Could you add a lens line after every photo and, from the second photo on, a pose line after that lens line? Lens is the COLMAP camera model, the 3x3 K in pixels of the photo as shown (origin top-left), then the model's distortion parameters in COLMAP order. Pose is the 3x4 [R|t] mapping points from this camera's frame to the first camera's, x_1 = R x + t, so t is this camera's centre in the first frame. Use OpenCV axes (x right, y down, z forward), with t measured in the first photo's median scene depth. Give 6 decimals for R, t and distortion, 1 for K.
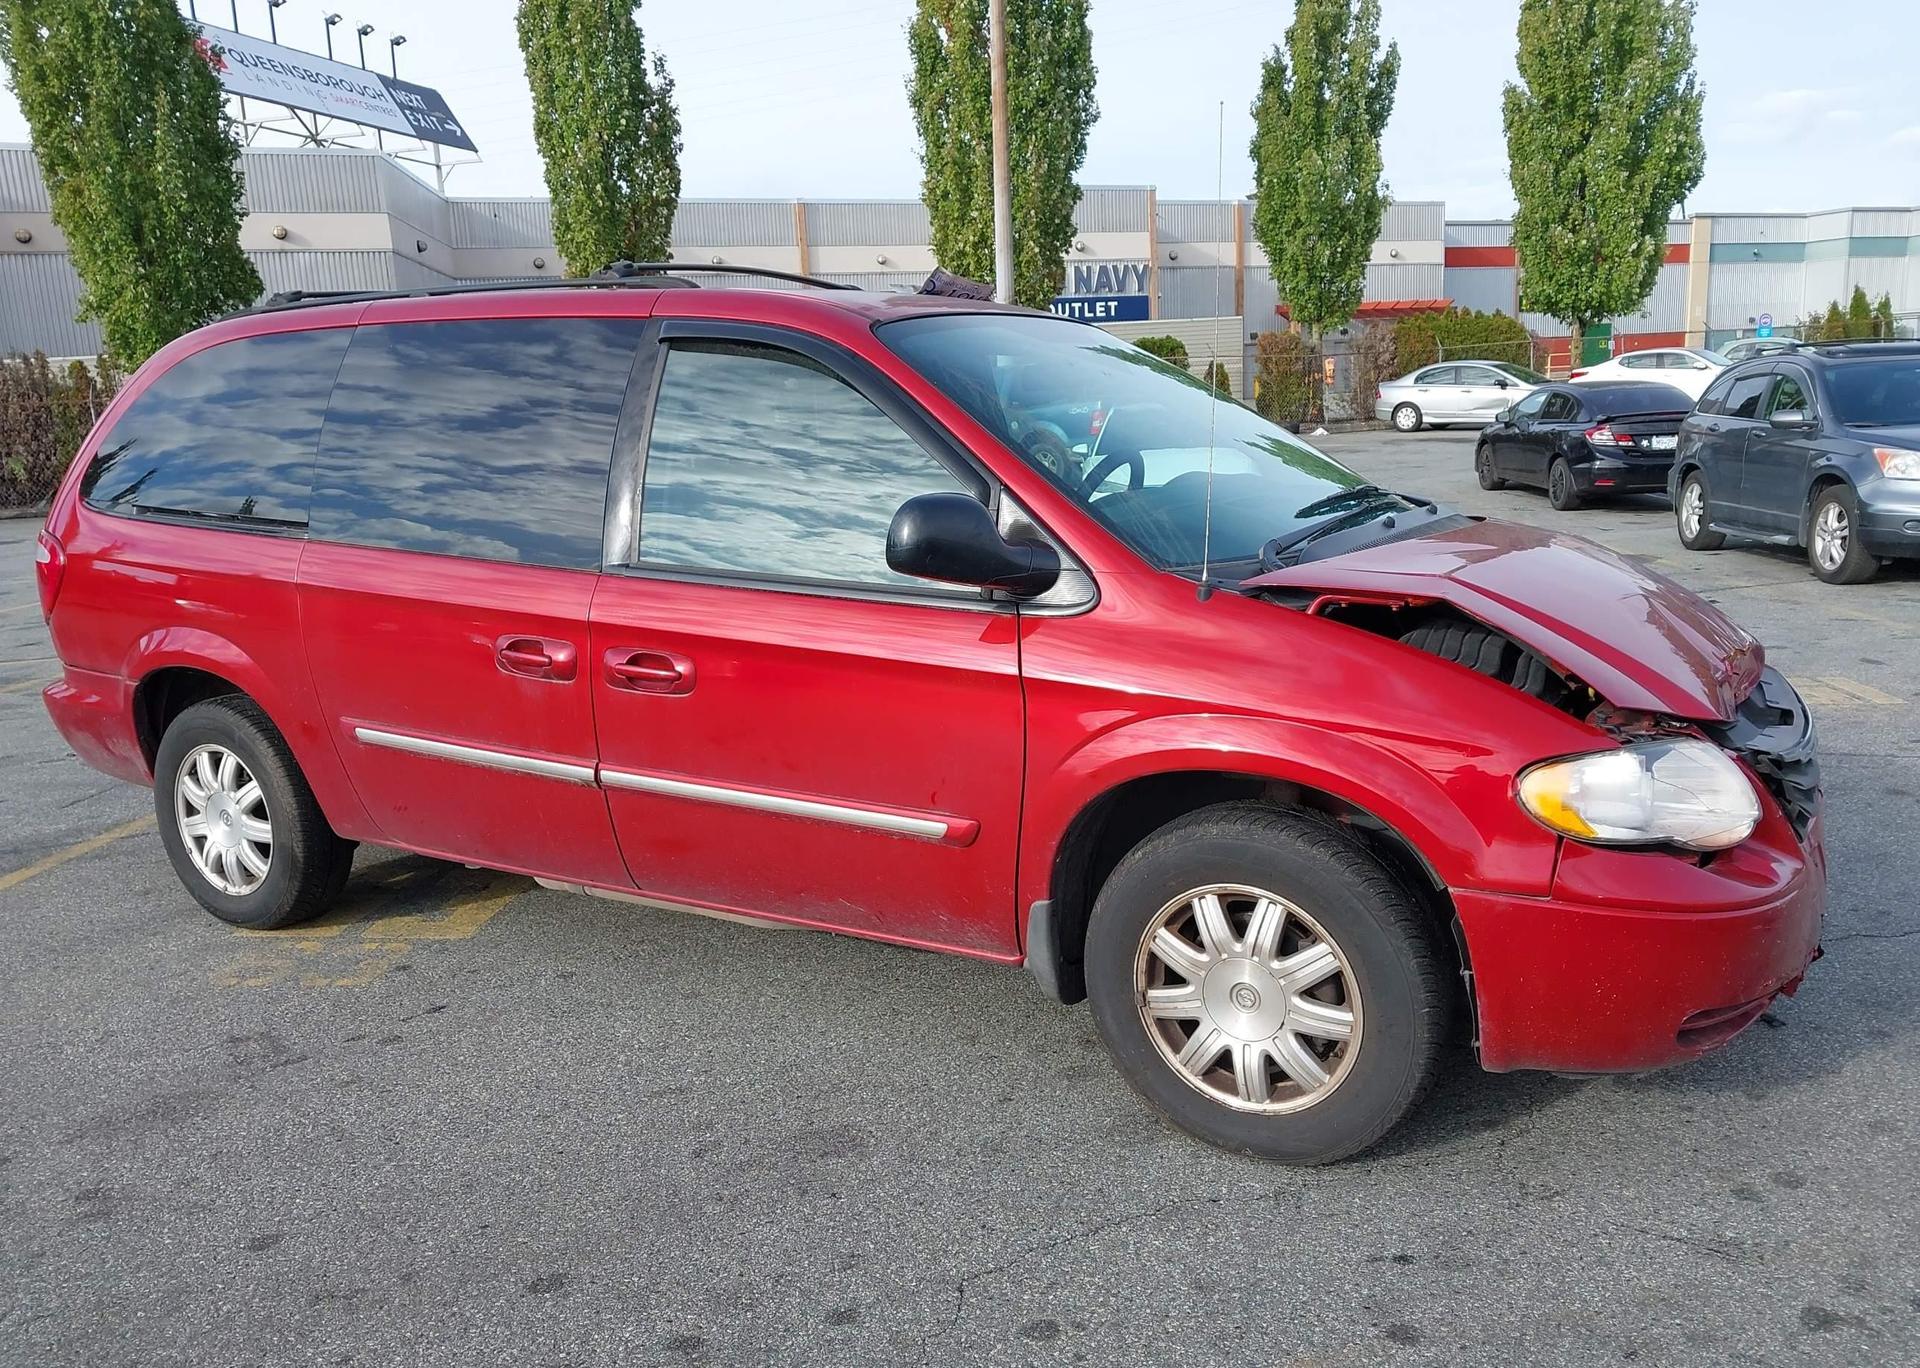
lens RADIAL K [[1540.3, 0, 950.9], [0, 1540.3, 675.6], [0, 0, 1]] dist [0.011491, -0.007243]
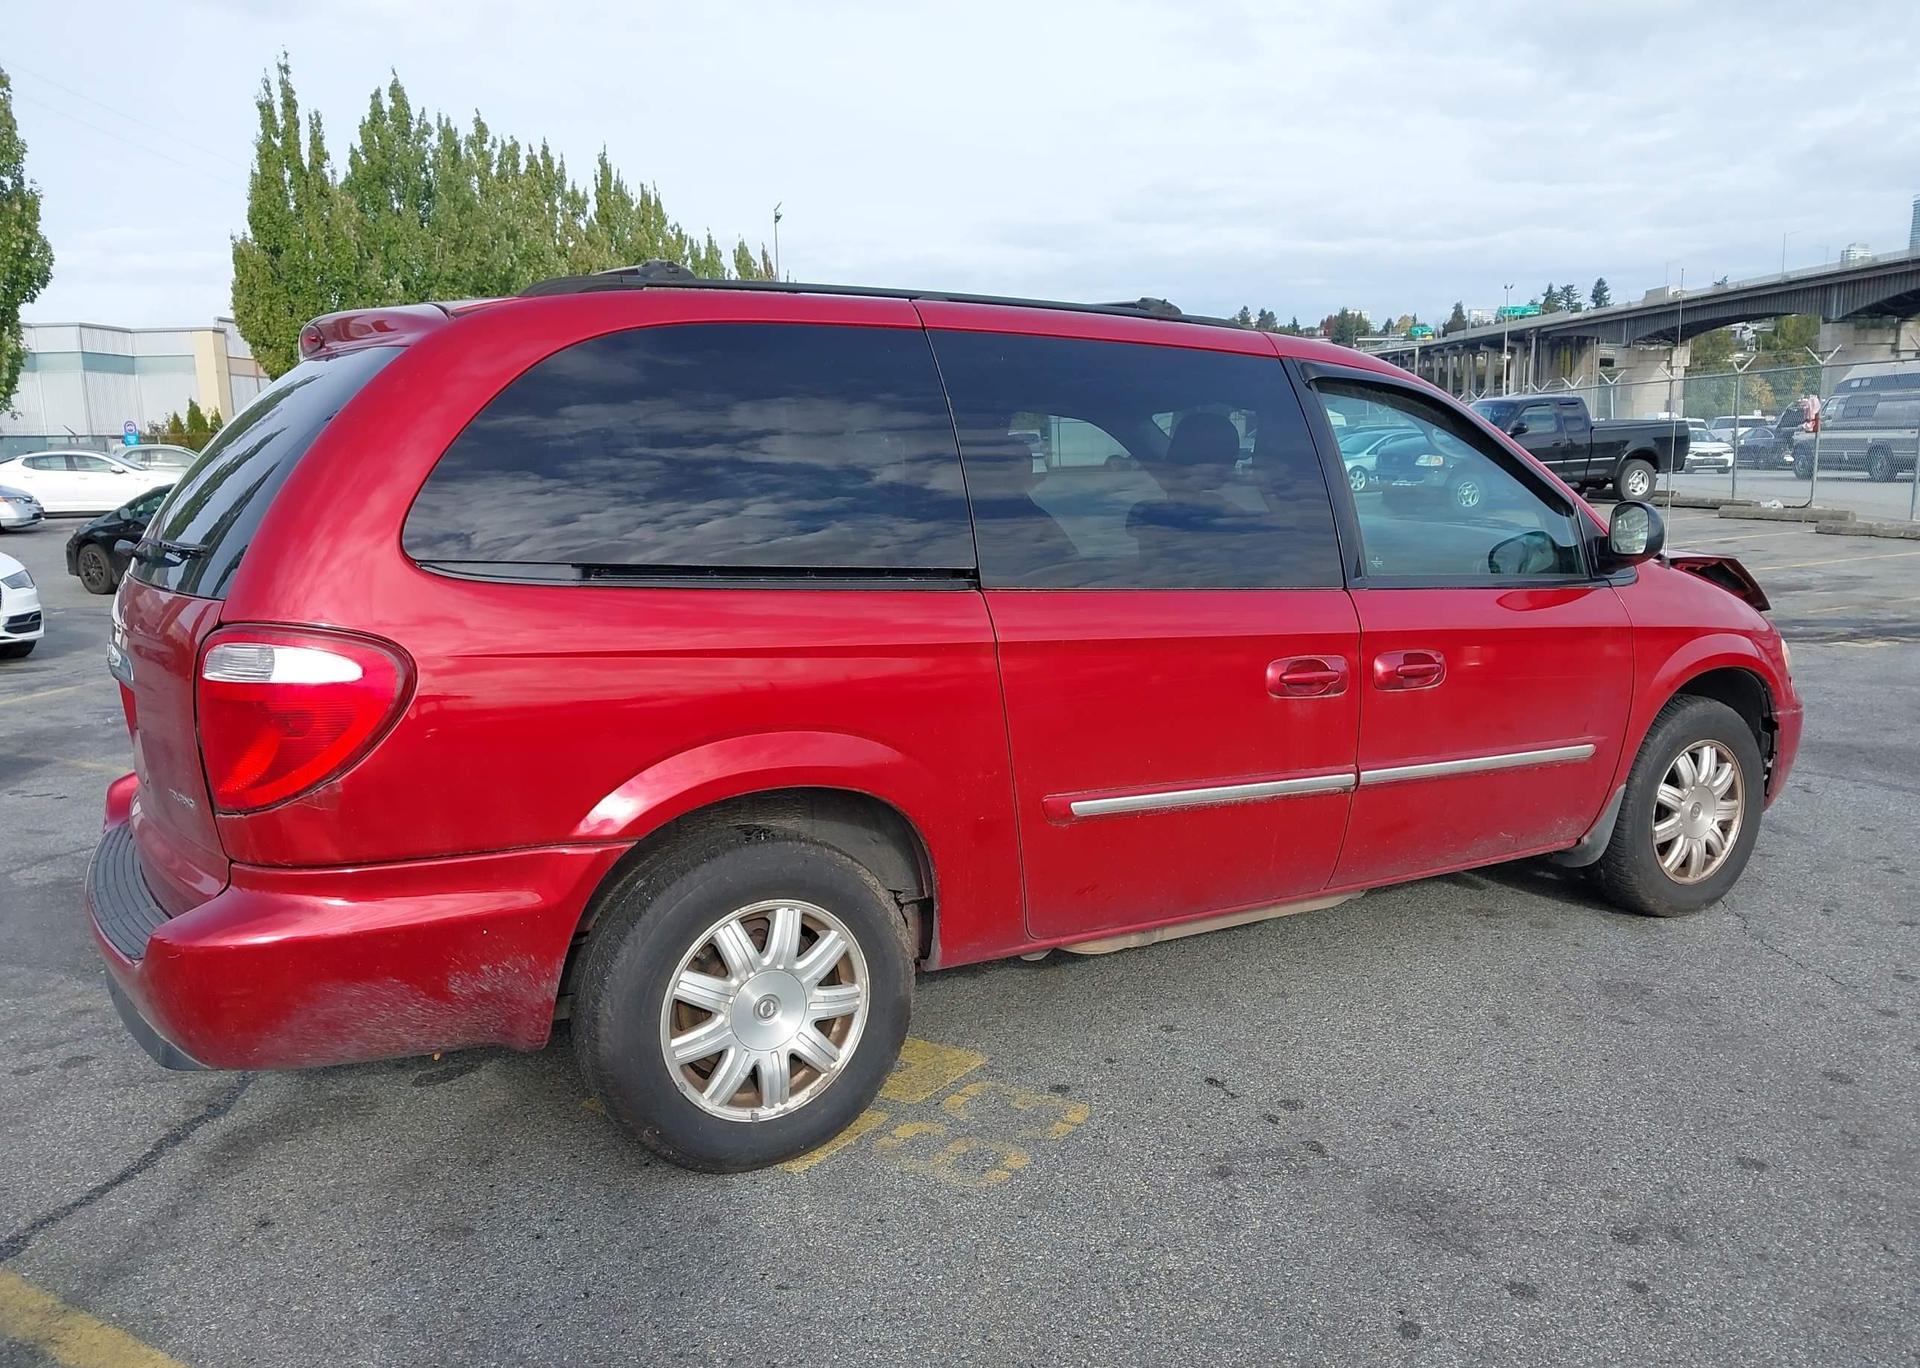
lens RADIAL K [[1540.3, 0, 969.5], [0, 1540.3, 676.7], [0, 0, 1]] dist [0.011491, -0.007243]
pose [[0.447769, -0.087294, 0.889878, -0.466940], [0.151438, 0.988249, 0.020743, -0.024467], [-0.881232, 0.125473, 0.455727, 0.266798]]
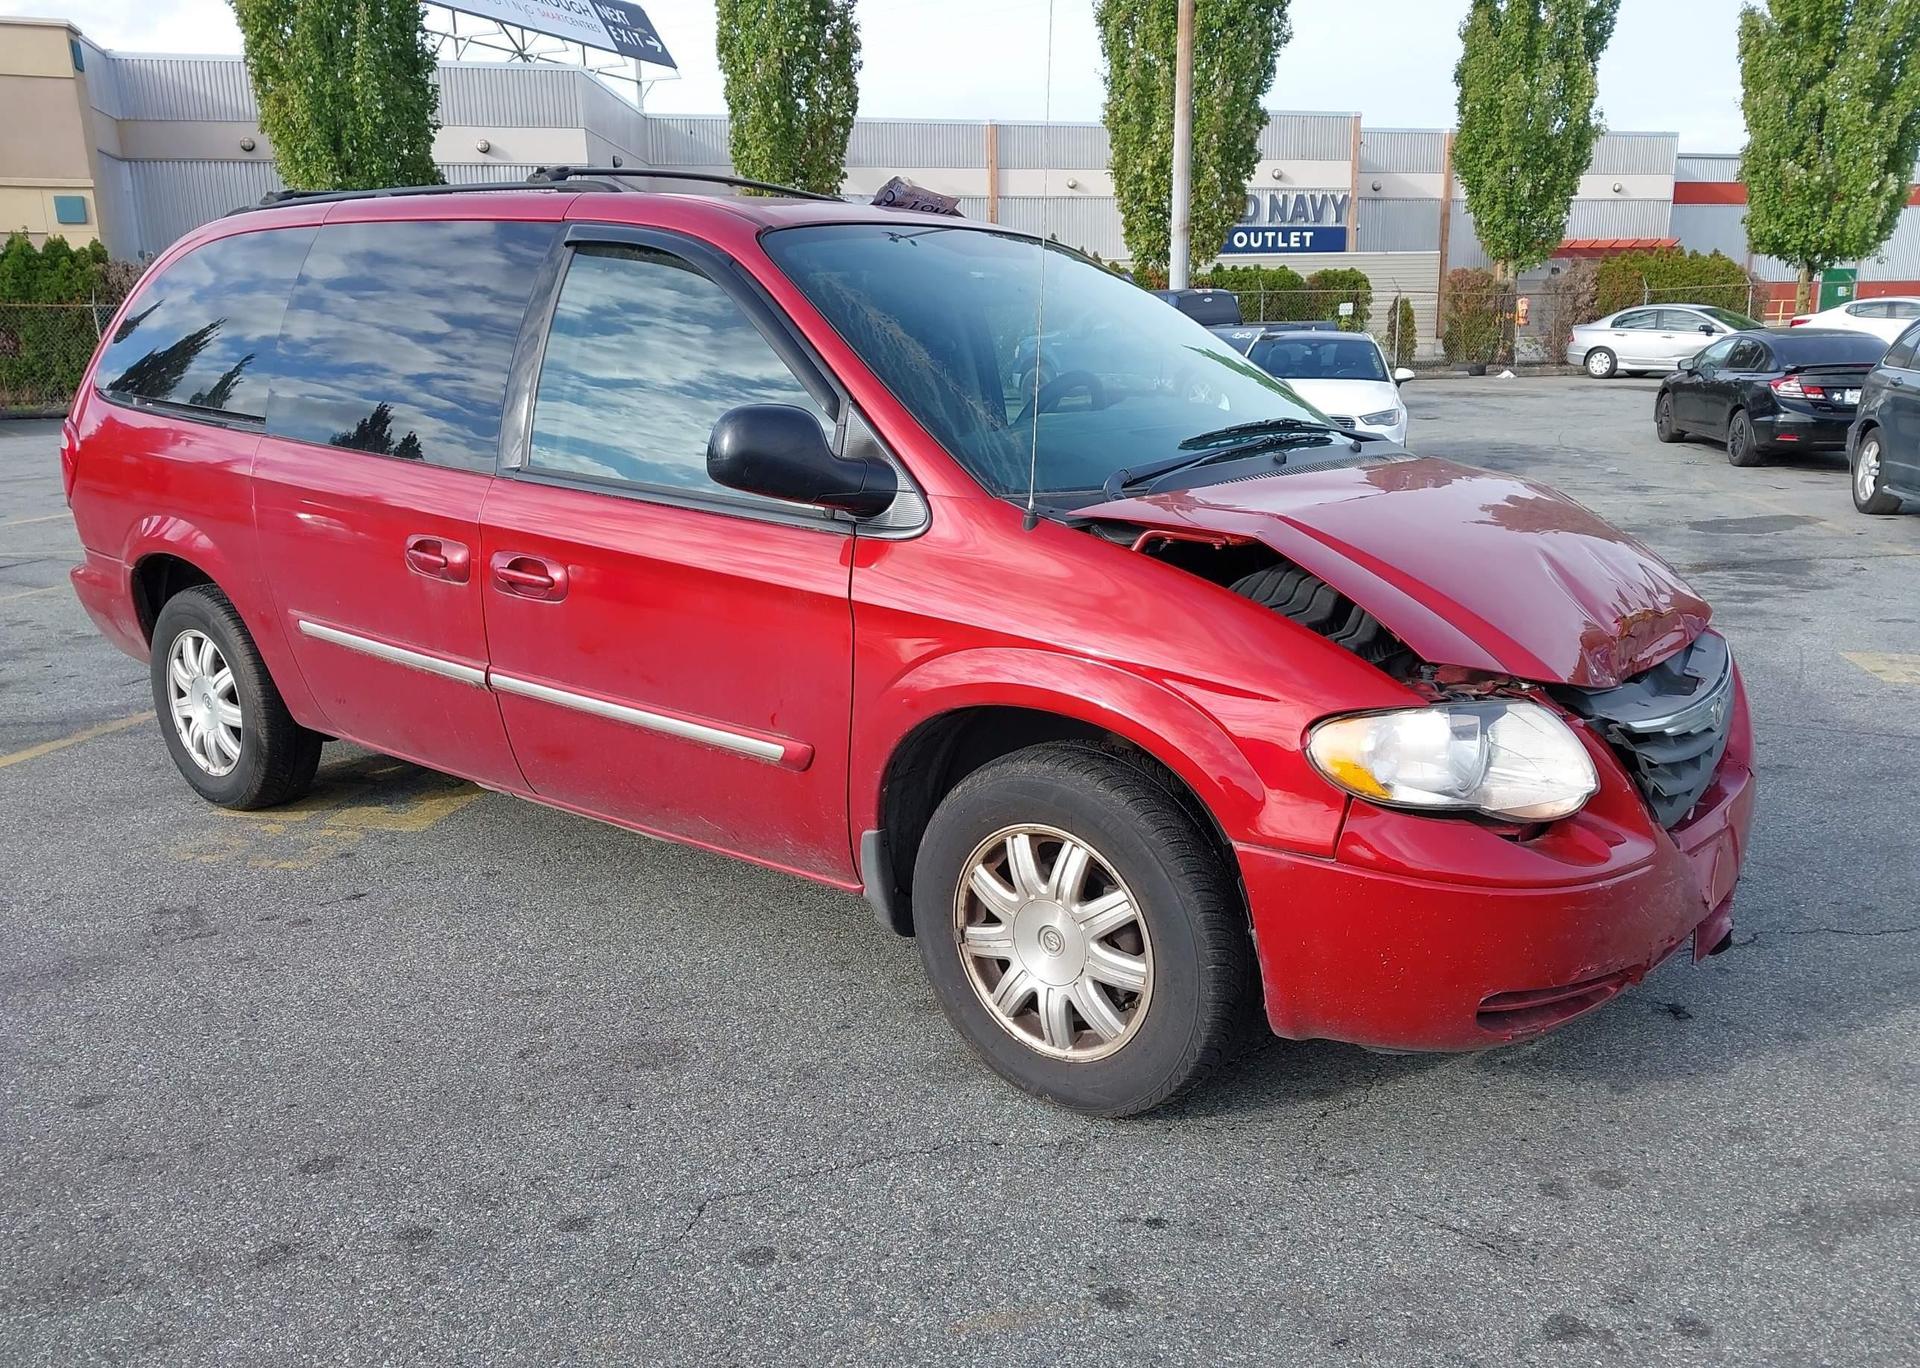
lens RADIAL K [[1540.3, 0, 951.8], [0, 1540.3, 676.2], [0, 0, 1]] dist [0.011491, -0.007243]
pose [[0.991711, 0.056583, -0.115360, 0.067613], [-0.051316, 0.997522, 0.048127, -0.000232], [0.117798, -0.041809, 0.992157, 0.011987]]
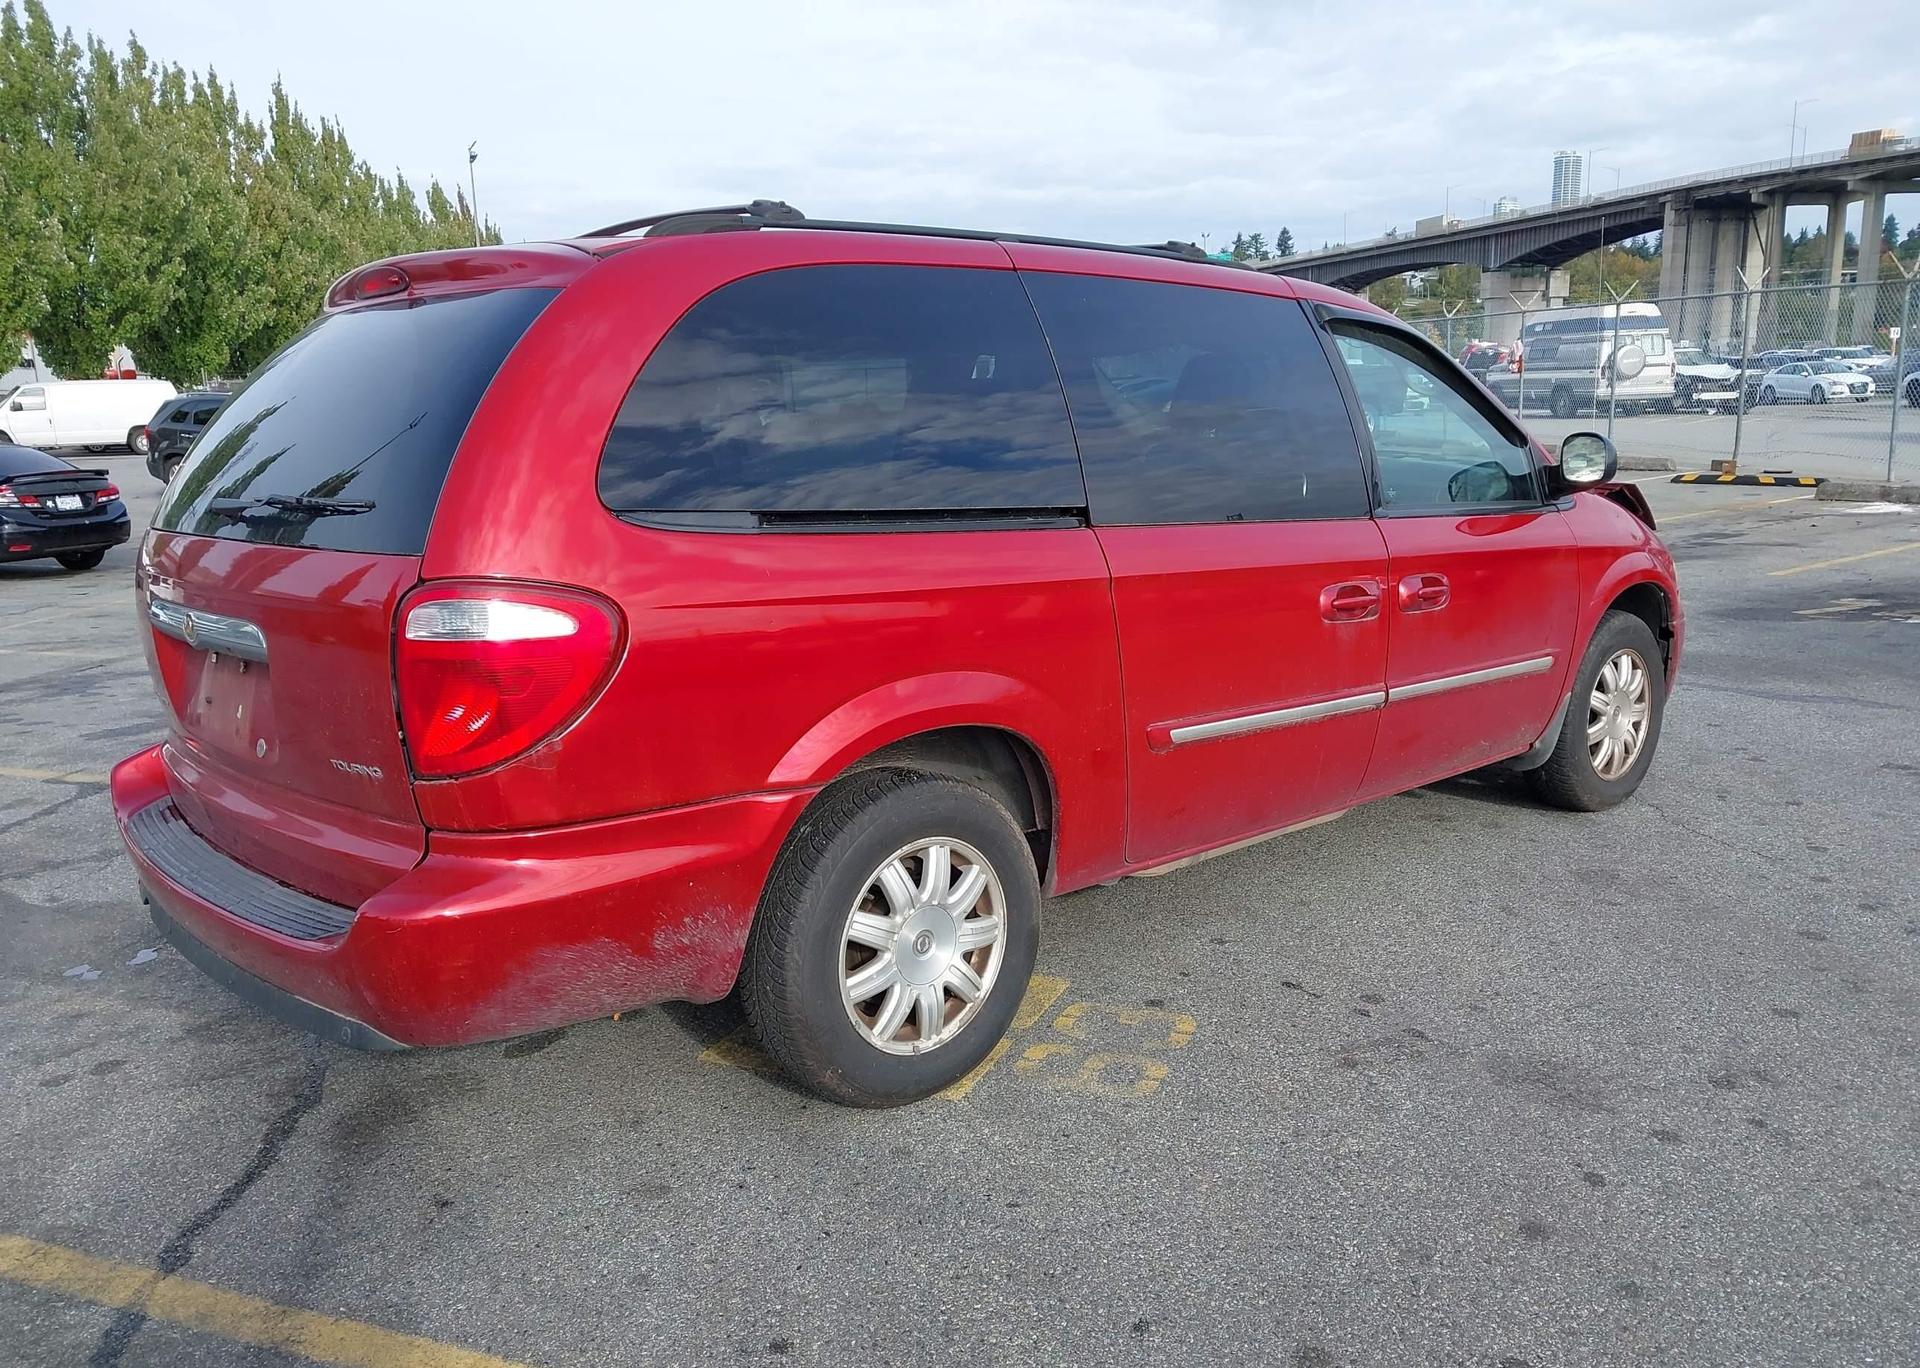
lens RADIAL K [[1540.3, 0, 971.7], [0, 1540.3, 684.0], [0, 0, 1]] dist [0.011491, -0.007243]
pose [[0.273273, -0.137009, 0.952129, -0.505362], [0.184634, 0.978872, 0.087865, -0.036398], [-0.944051, 0.151784, 0.292796, 0.343693]]
